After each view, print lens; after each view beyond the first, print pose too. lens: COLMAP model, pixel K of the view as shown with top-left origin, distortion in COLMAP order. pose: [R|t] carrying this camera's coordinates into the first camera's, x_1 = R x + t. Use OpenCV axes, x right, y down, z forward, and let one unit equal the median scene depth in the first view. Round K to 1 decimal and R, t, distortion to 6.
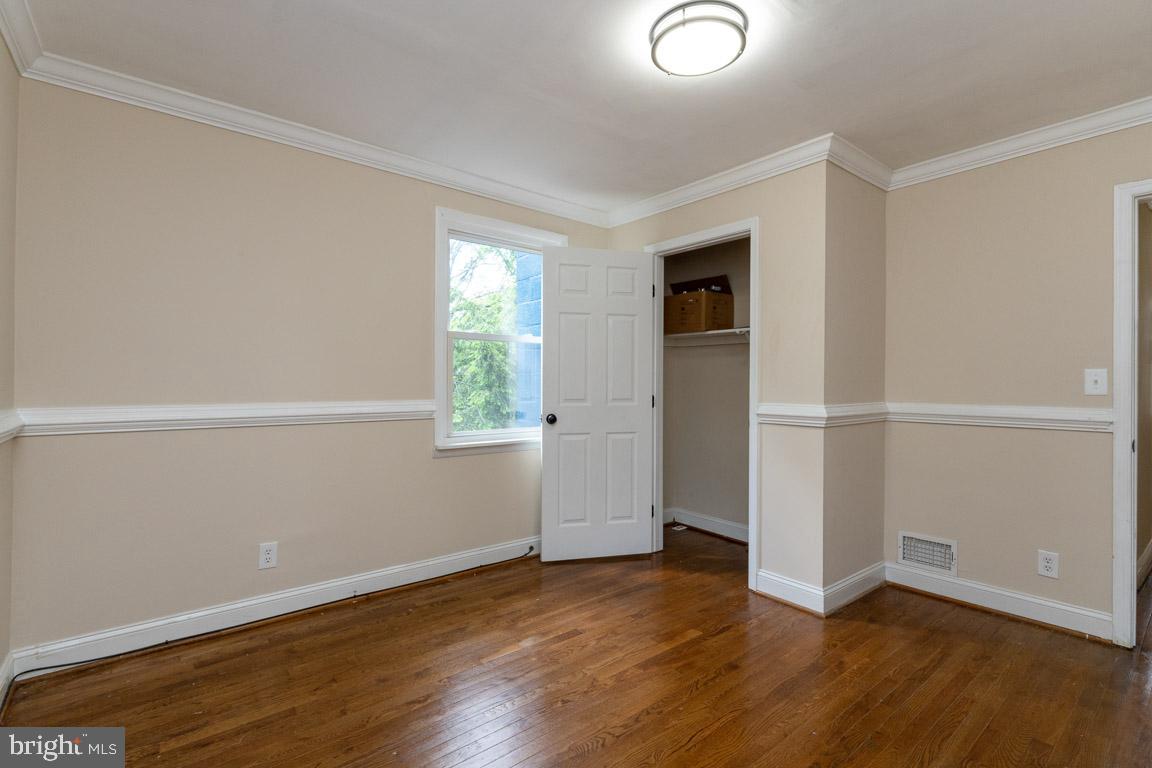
lens RADIAL K [[527.1, 0, 580.3], [0, 527.1, 381.7], [0, 0, 1]] dist [-0.008589, 0.000635]
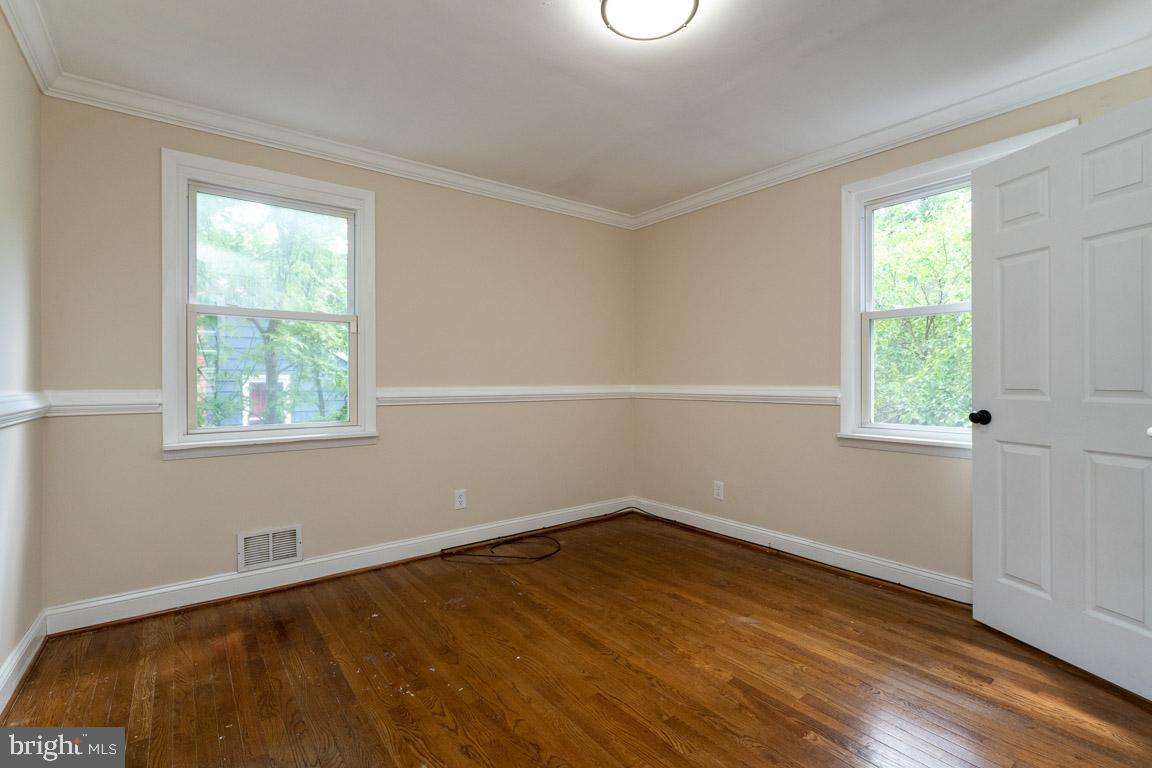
lens RADIAL K [[527.1, 0, 572.0], [0, 527.1, 382.7], [0, 0, 1]] dist [-0.008589, 0.000635]
pose [[-0.046943, 0.000266, -0.998898, 0.719785], [0.004711, 0.999989, 0.000045, 0.025130], [0.998886, -0.004703, -0.046944, 0.546377]]
